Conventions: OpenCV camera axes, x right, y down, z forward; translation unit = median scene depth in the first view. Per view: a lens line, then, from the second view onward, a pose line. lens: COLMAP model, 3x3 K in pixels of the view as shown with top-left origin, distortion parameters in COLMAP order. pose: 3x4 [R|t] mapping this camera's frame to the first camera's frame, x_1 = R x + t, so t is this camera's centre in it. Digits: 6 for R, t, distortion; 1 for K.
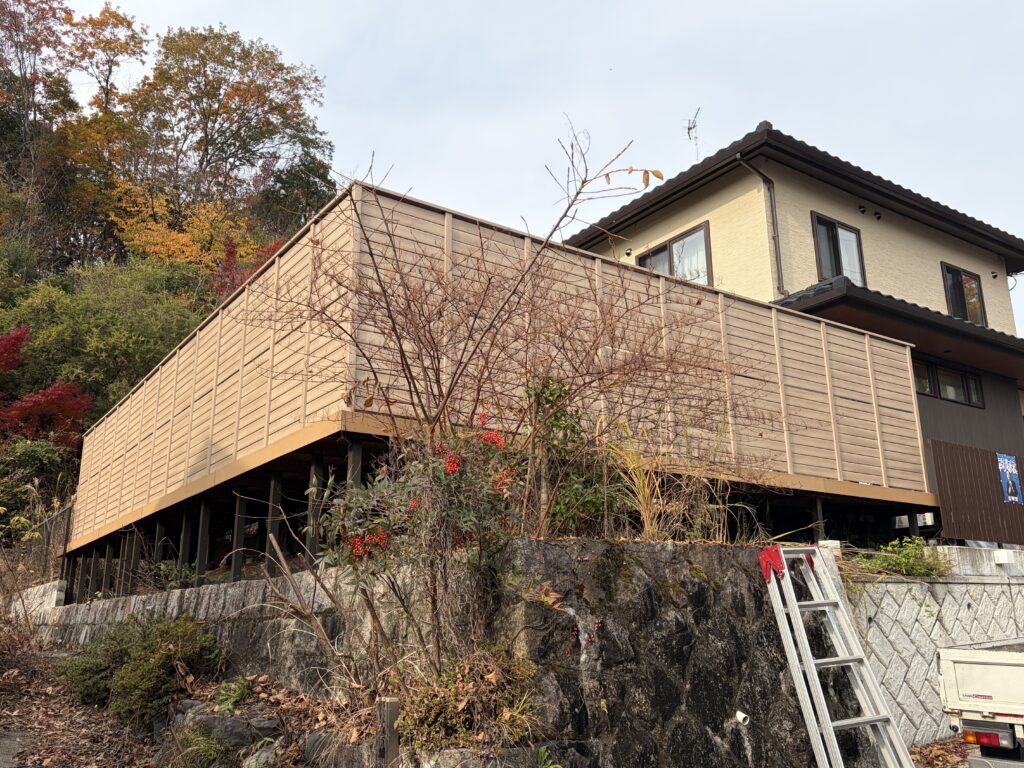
lens RADIAL K [[877.2, 0, 512.0], [0, 877.2, 384.0], [0, 0, 1]] dist [0.159084, -0.204700]
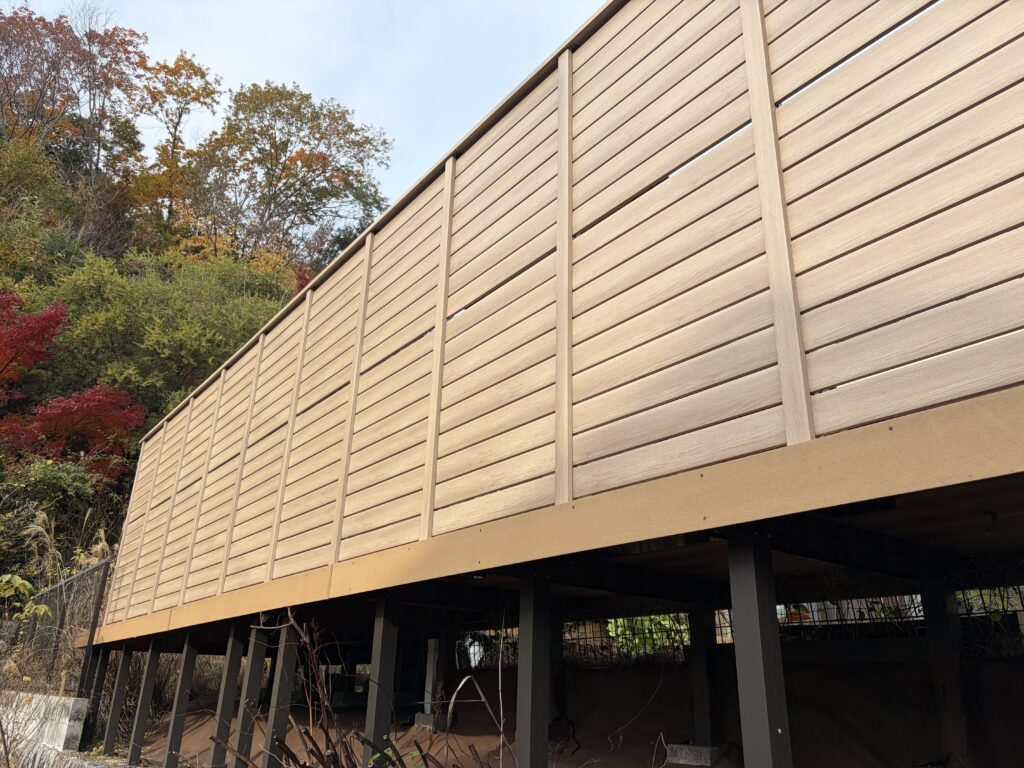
lens RADIAL K [[767.4, 0, 512.0], [0, 767.4, 402.2], [0, 0, 1]] dist [0.078928, -0.092871]
pose [[0.998186, 0.054477, 0.025637, -0.088452], [-0.051818, 0.994135, -0.094928, 0.024462], [-0.030658, 0.093427, 0.995154, 0.172396]]
